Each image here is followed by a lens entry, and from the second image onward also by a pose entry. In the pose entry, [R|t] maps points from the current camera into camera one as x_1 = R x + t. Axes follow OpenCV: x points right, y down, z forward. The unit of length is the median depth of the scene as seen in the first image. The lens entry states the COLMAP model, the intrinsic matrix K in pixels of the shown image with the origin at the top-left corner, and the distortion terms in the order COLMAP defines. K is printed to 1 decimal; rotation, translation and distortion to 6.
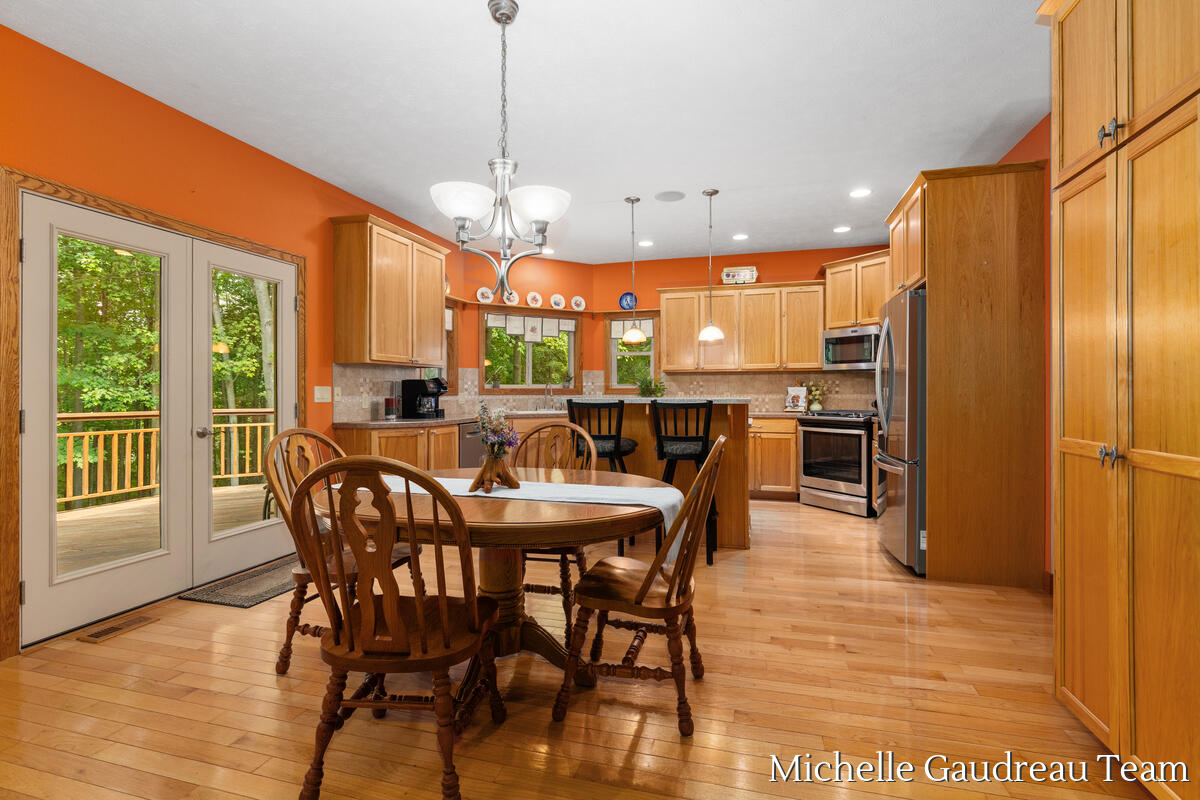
lens RADIAL K [[559.6, 0, 604.0], [0, 559.6, 393.2], [0, 0, 1]] dist [-0.001101, -0.000264]
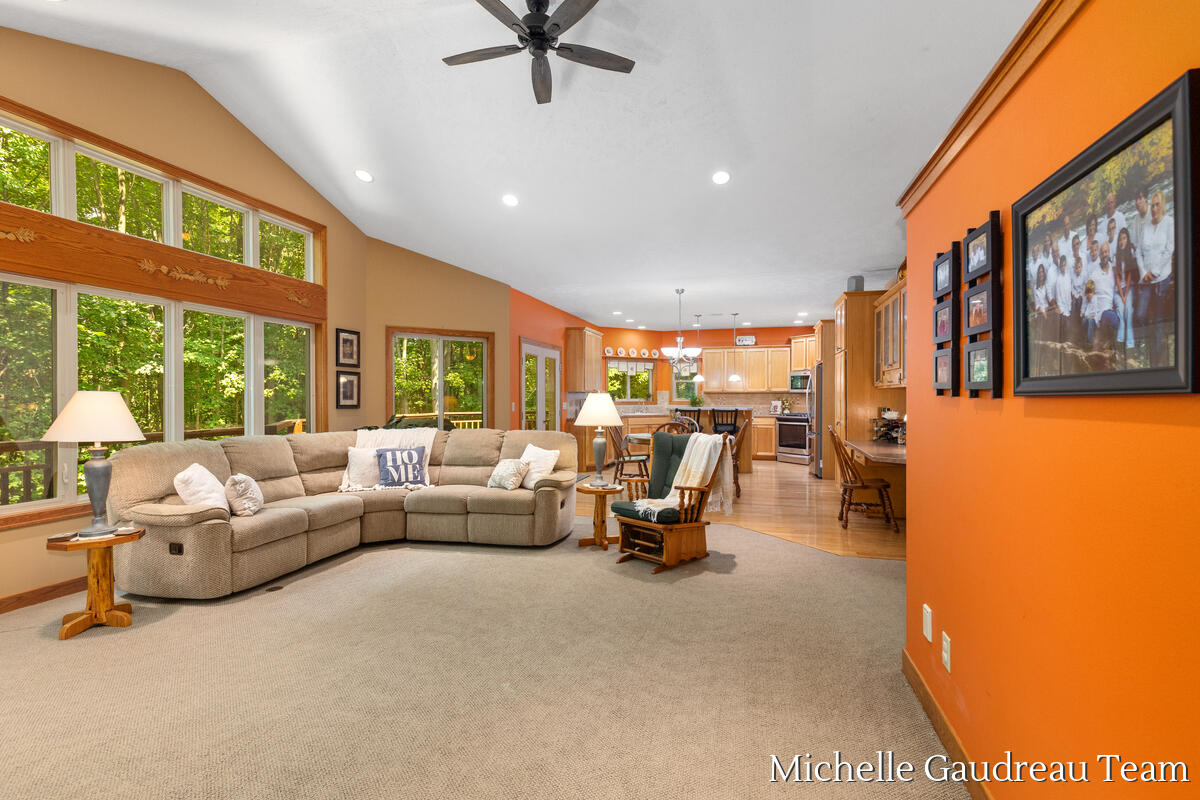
lens RADIAL K [[559.0, 0, 600.0], [0, 559.0, 400.0], [0, 0, 1]] dist [0.001283, -0.000062]
pose [[0.999995, 0.000550, 0.003059, -0.251427], [-0.000559, 0.999996, 0.002926, -0.019544], [-0.003057, -0.002928, 0.999991, -0.869176]]
